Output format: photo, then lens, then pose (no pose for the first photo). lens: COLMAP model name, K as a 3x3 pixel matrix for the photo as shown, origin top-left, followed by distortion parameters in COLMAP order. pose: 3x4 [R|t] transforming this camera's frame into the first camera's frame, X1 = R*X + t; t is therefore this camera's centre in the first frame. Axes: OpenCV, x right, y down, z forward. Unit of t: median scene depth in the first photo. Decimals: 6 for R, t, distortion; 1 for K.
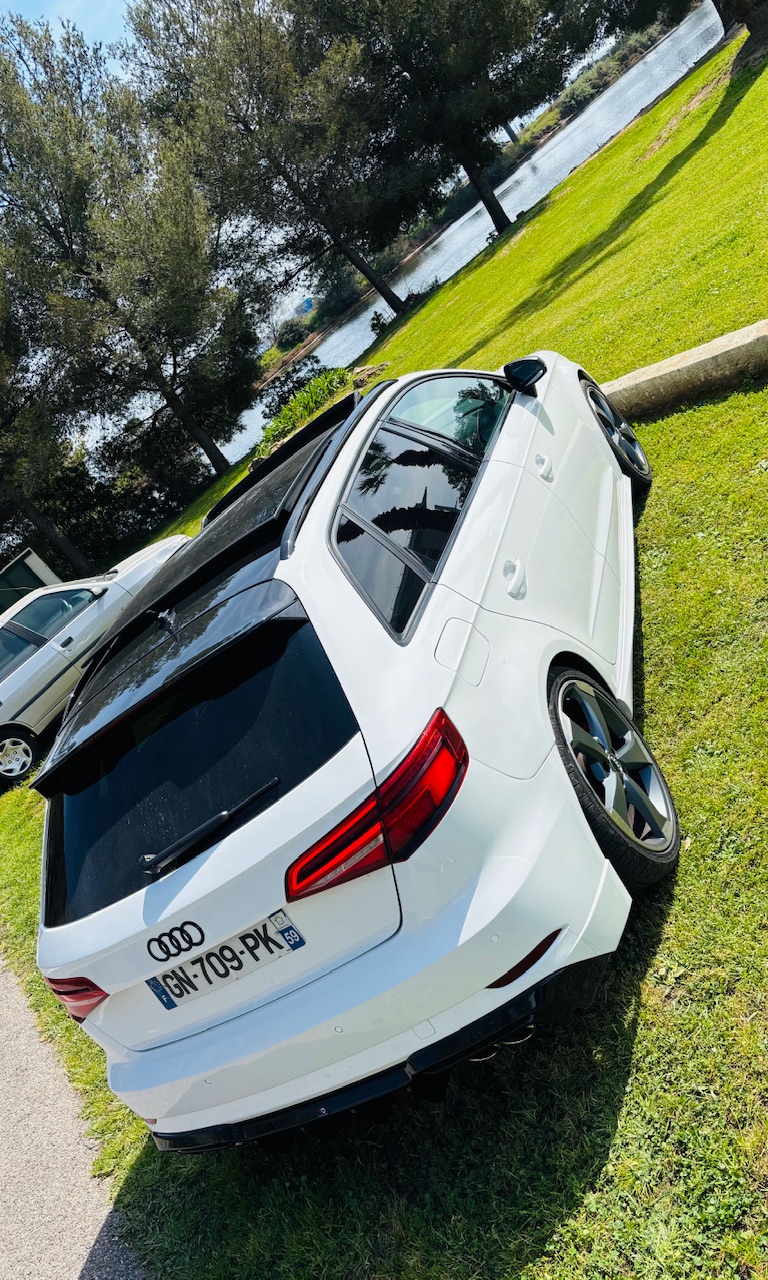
lens RADIAL K [[967.7, 0, 384.0], [0, 967.7, 640.0], [0, 0, 1]] dist [0.004425, 0.002540]
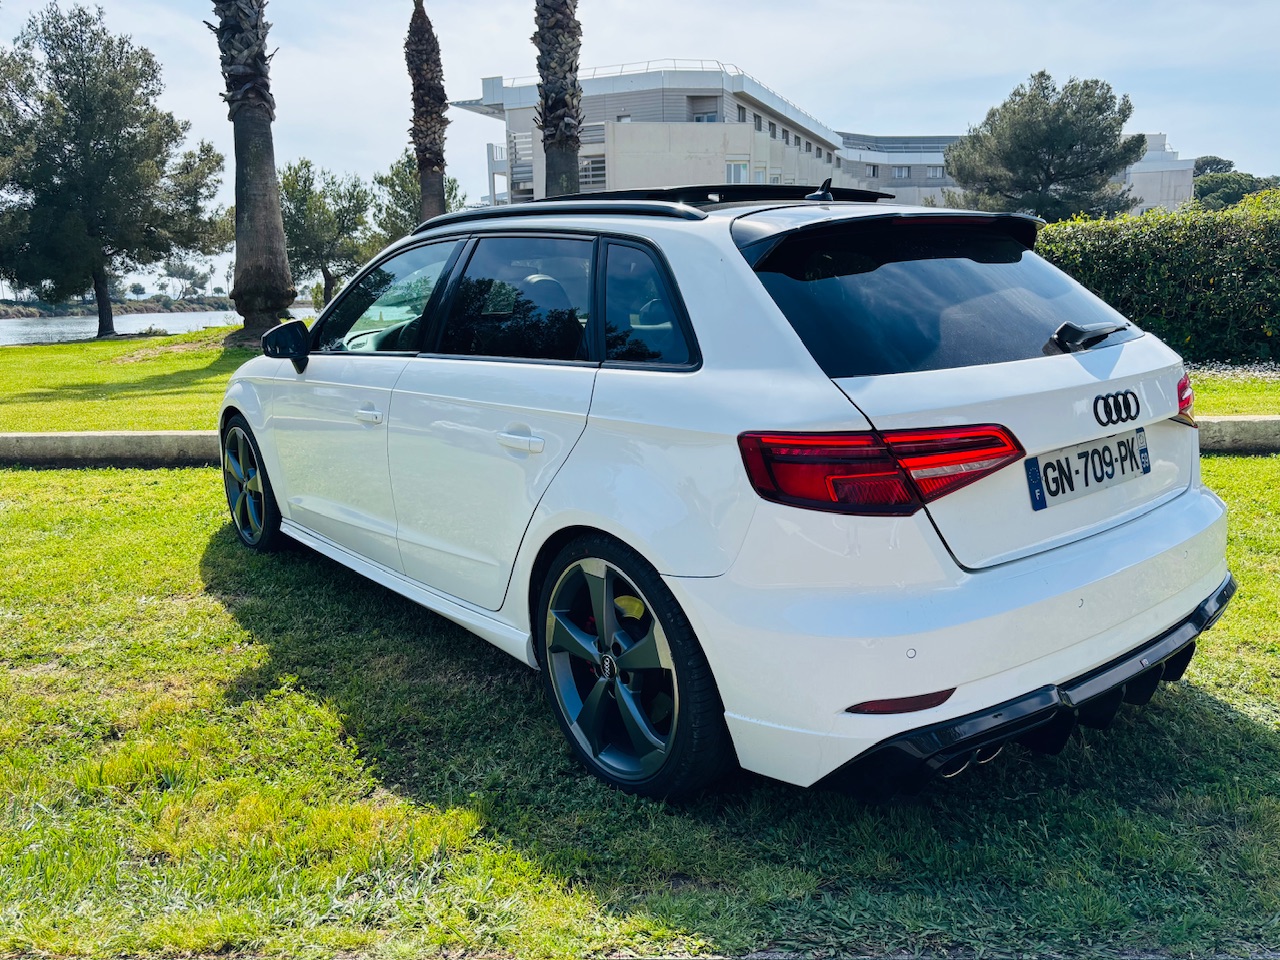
lens RADIAL K [[993.0, 0, 636.7], [0, 993.0, 480.5], [0, 0, 1]] dist [0.051933, -0.070526]
pose [[0.482220, 0.480753, 0.732353, -1.046680], [-0.028523, 0.844144, -0.535358, 0.850600], [-0.875586, 0.237271, 0.420775, 0.974194]]
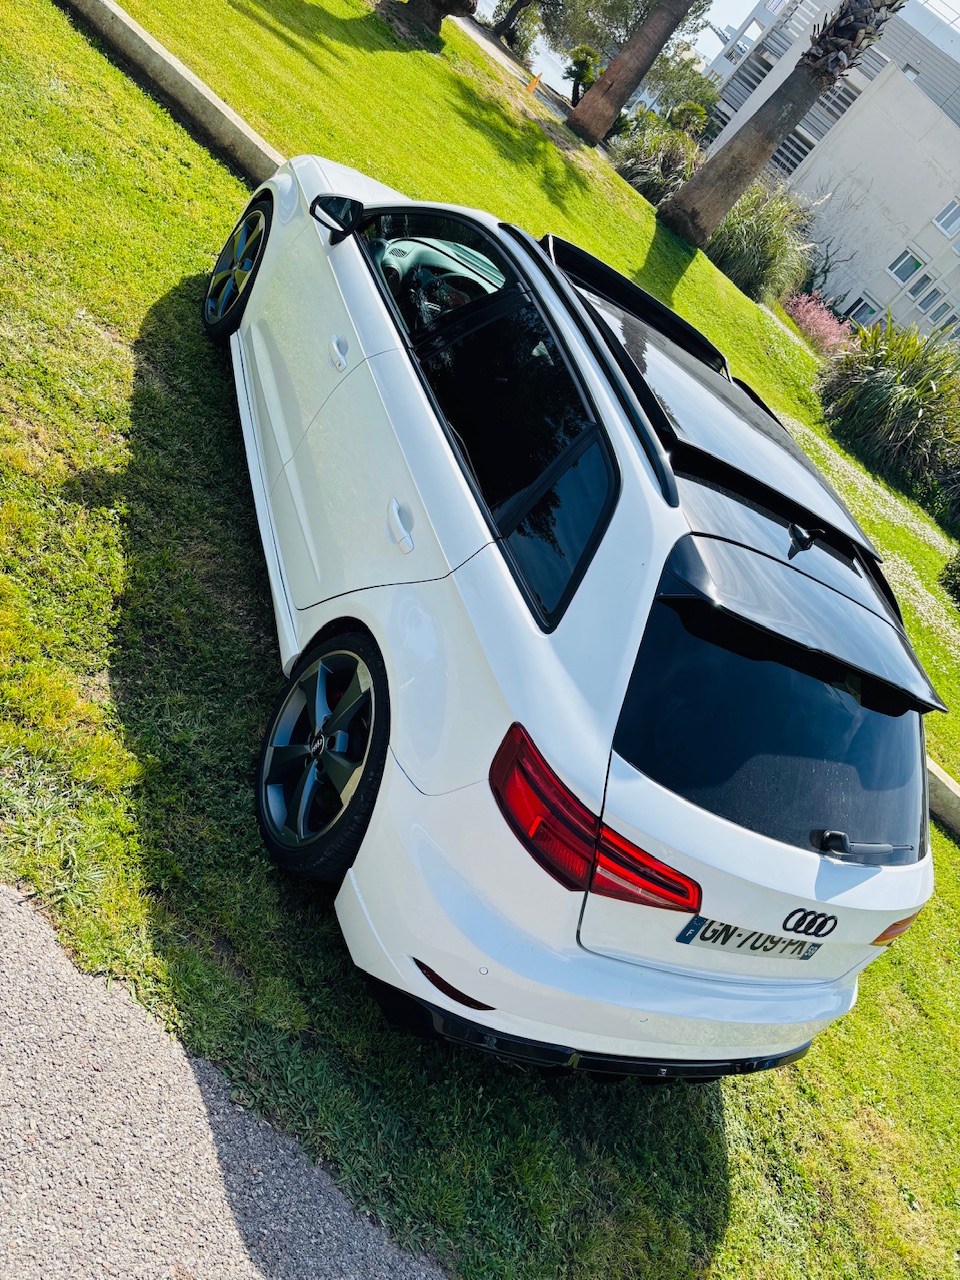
lens RADIAL K [[993.0, 0, 459.2], [0, 993.0, 649.2], [0, 0, 1]] dist [0.051933, -0.070526]
pose [[0.156337, 0.480104, 0.863168, -1.213941], [-0.666164, 0.696477, -0.266733, 0.595662], [-0.729236, -0.533311, 0.428713, 0.934607]]
